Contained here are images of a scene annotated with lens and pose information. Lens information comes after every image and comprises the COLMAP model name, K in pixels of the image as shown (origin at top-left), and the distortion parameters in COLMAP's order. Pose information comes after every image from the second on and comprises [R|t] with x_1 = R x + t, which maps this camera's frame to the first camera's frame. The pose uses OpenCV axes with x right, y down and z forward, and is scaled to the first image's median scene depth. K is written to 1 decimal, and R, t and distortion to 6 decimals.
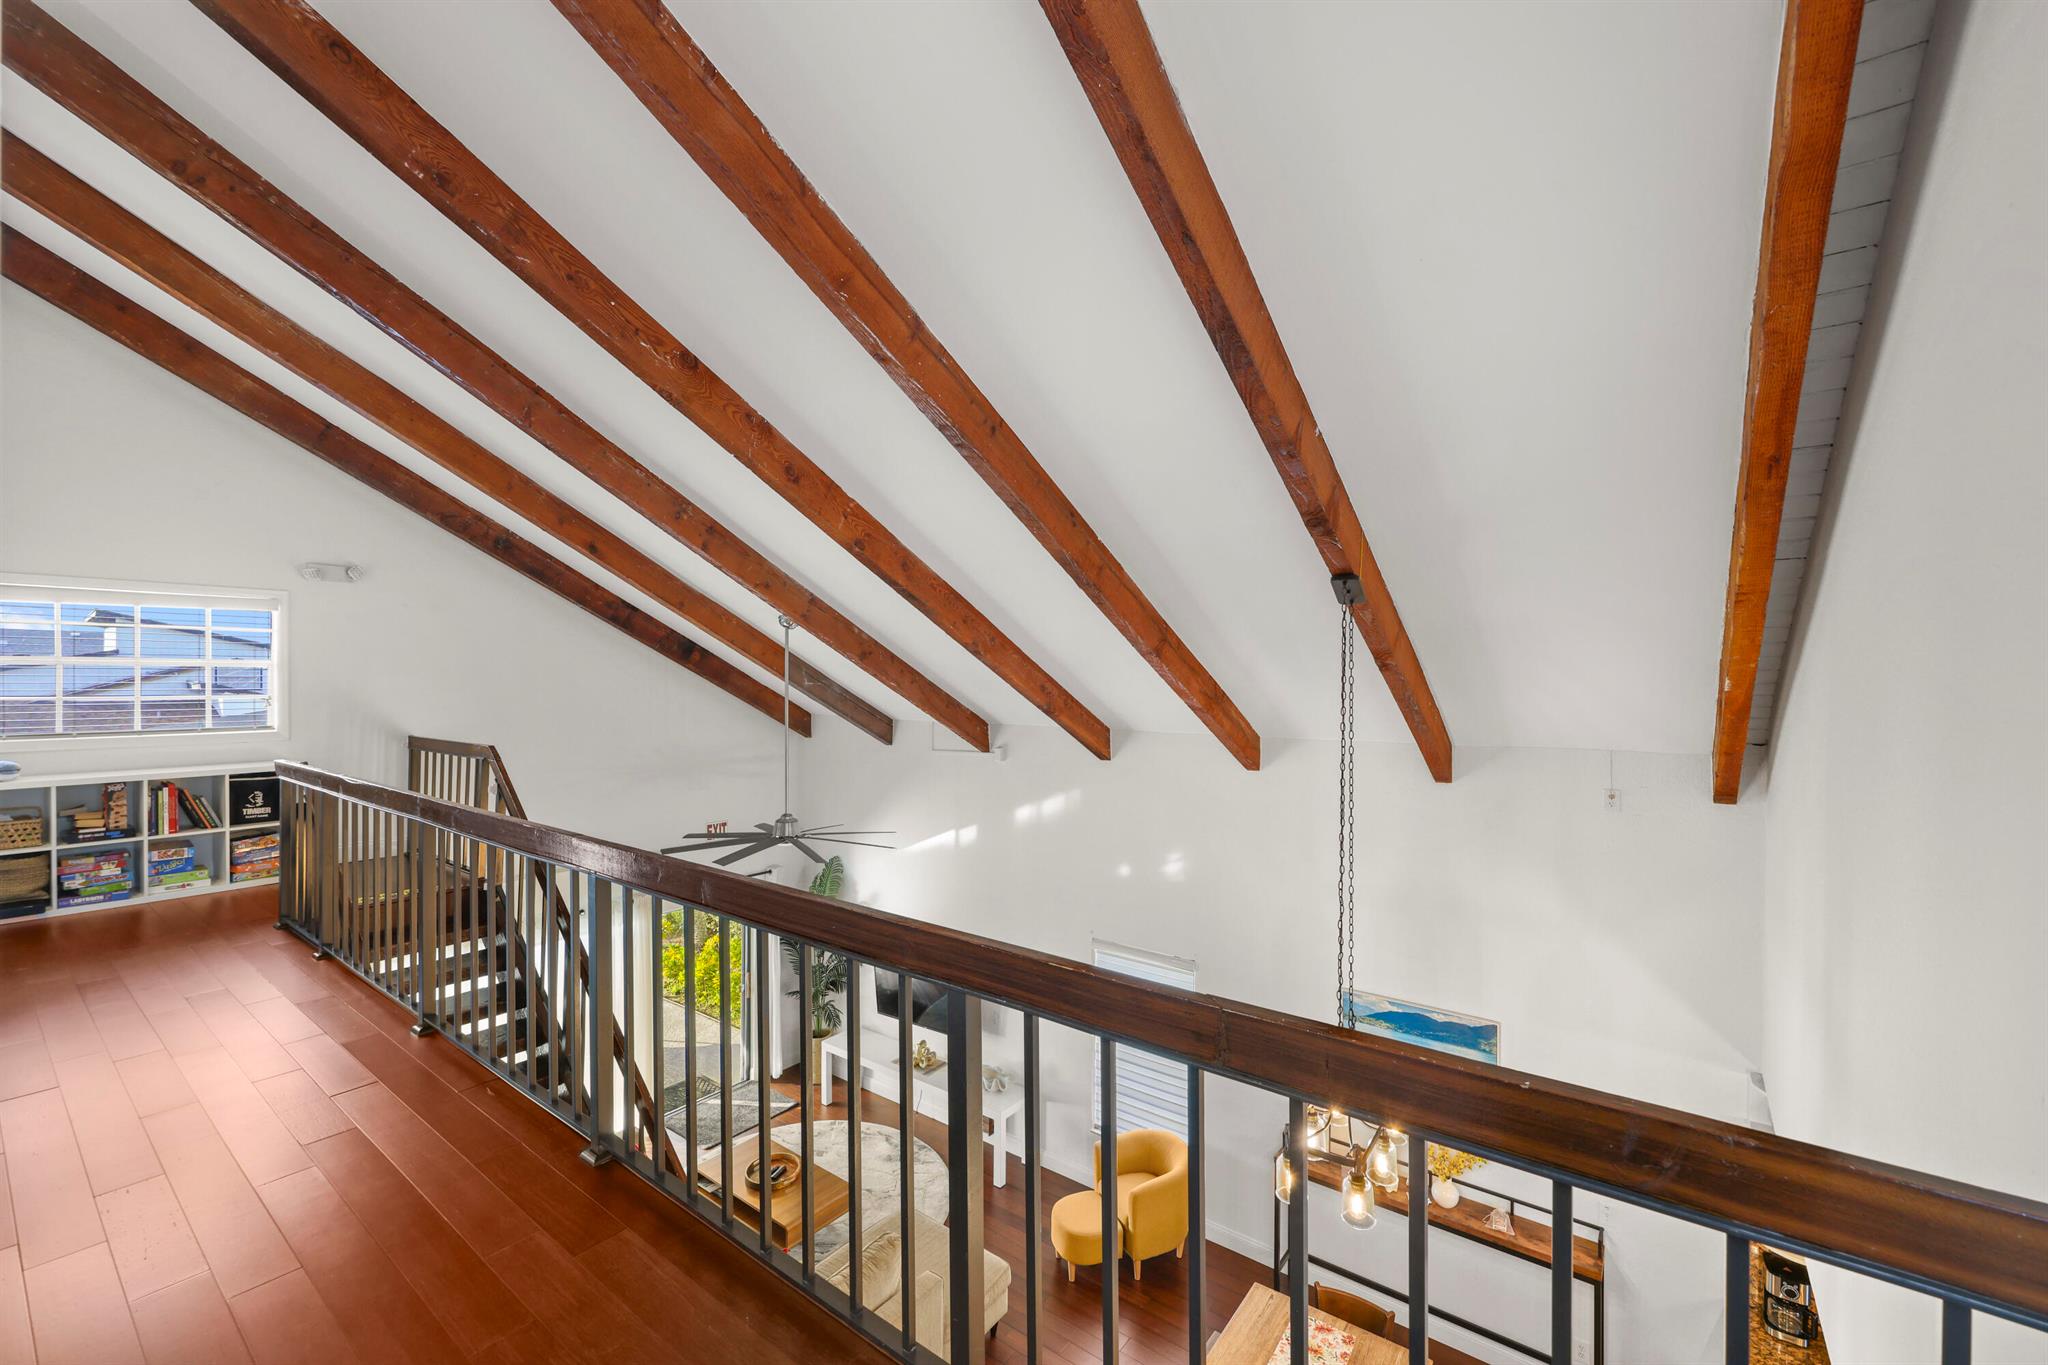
lens RADIAL K [[835.7, 0, 1031.1], [0, 835.7, 685.7], [0, 0, 1]] dist [-0.001293, -0.000161]
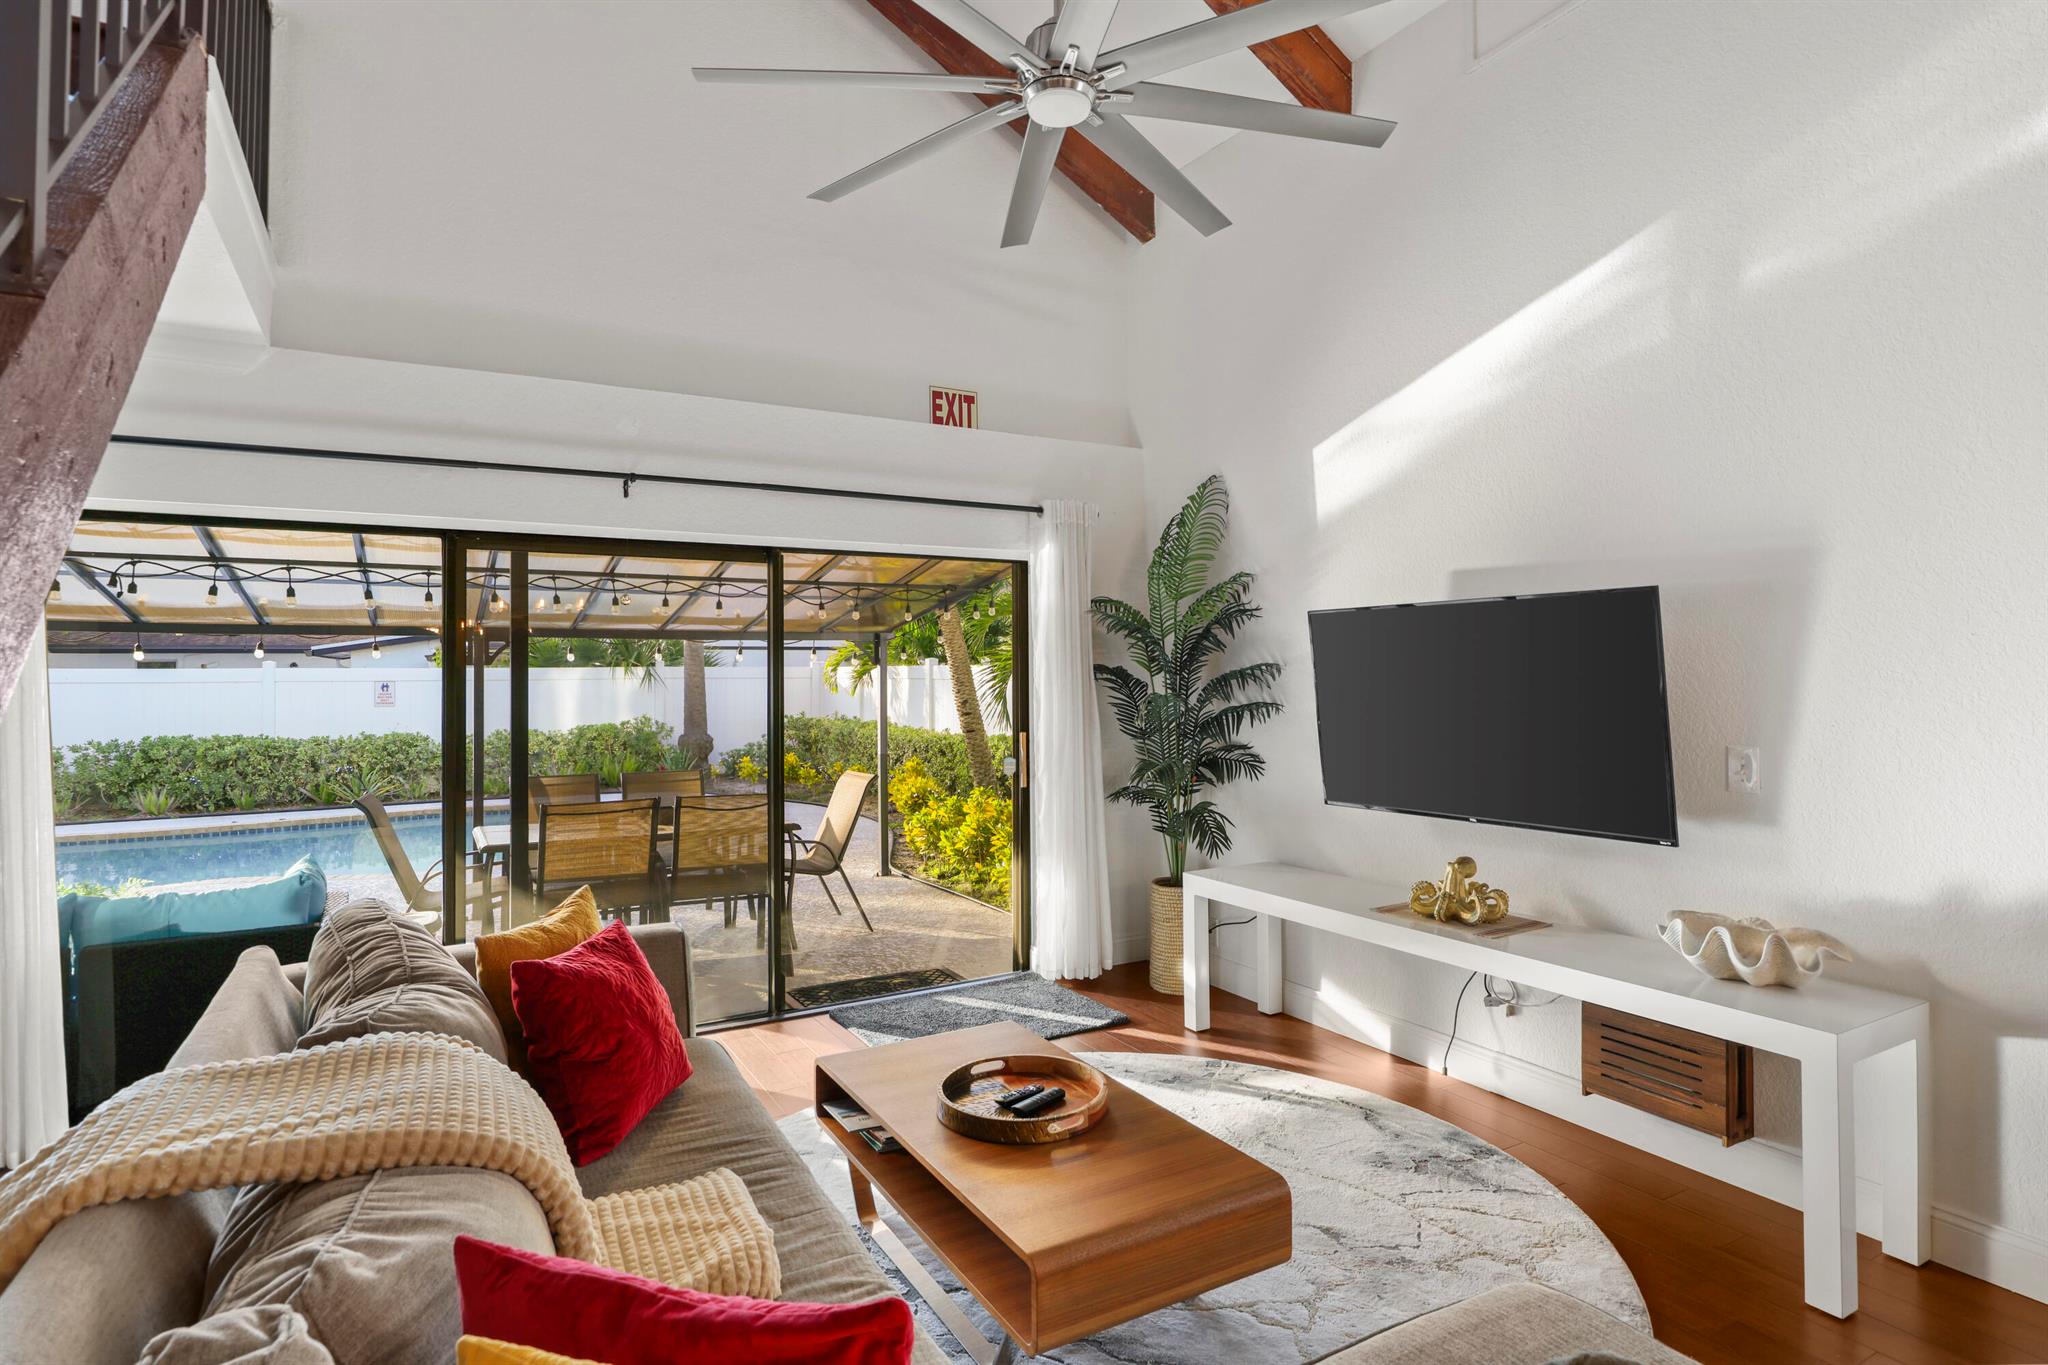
lens RADIAL K [[1078.3, 0, 1023.8], [0, 1078.3, 668.7], [0, 0, 1]] dist [0.001529, 0.000709]
pose [[0.920739, -0.011051, -0.390022, -0.143549], [0.010577, 0.999938, -0.003363, 0.403446], [0.390036, -0.001029, 0.920799, 0.601303]]
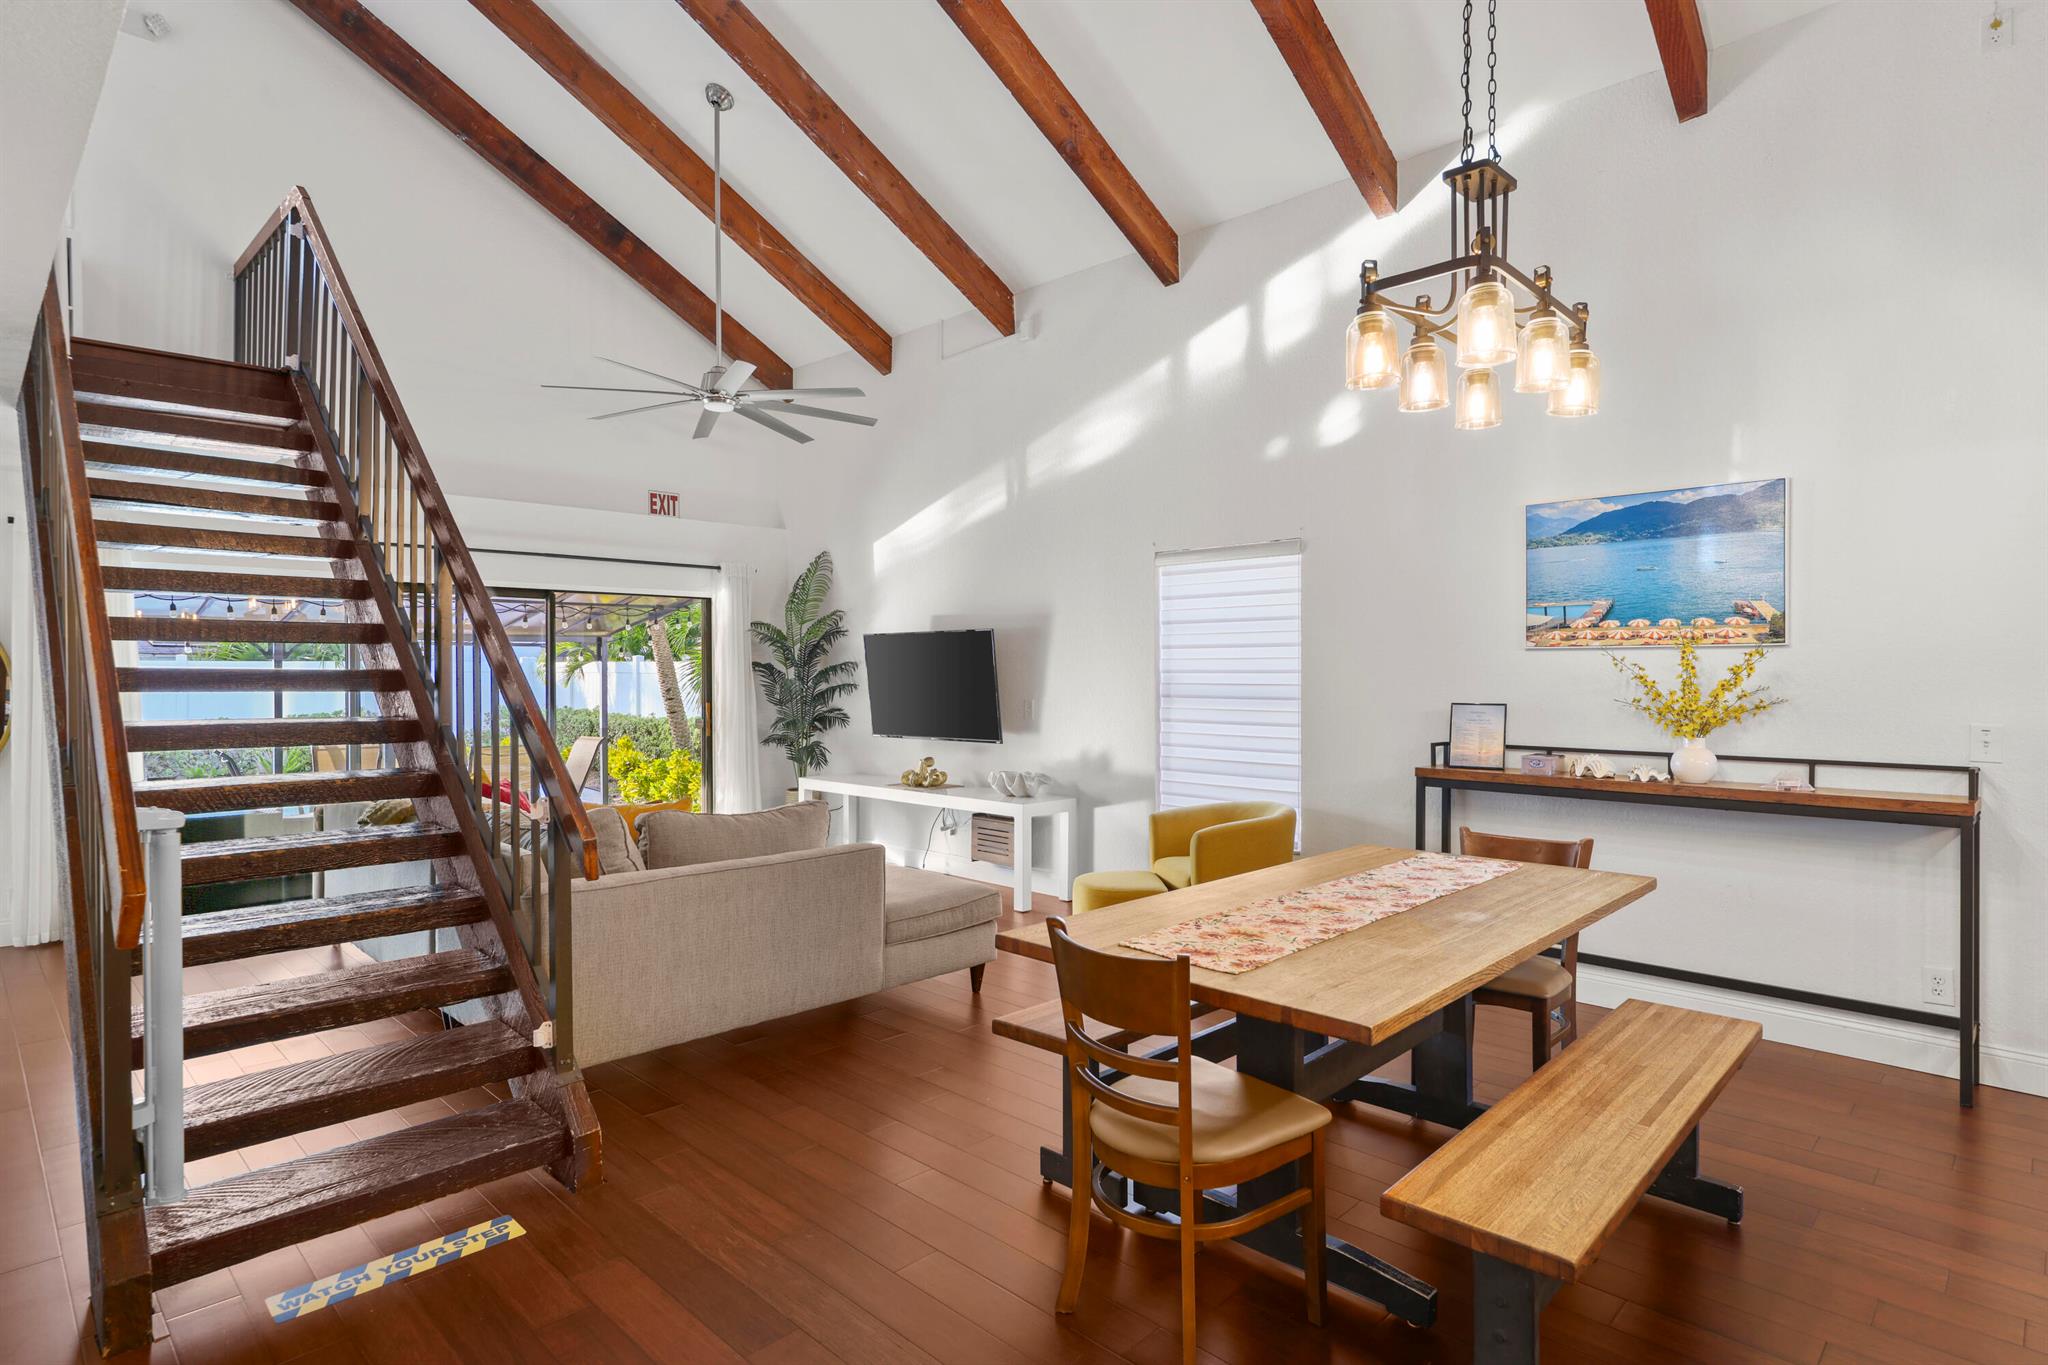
lens RADIAL K [[1078.3, 0, 1029.4], [0, 1078.3, 678.2], [0, 0, 1]] dist [0.001529, 0.000709]
pose [[0.991696, -0.004445, -0.128531, 0.086656], [0.005721, 0.999938, 0.009558, 0.407367], [0.128480, -0.010214, 0.991659, 0.114868]]
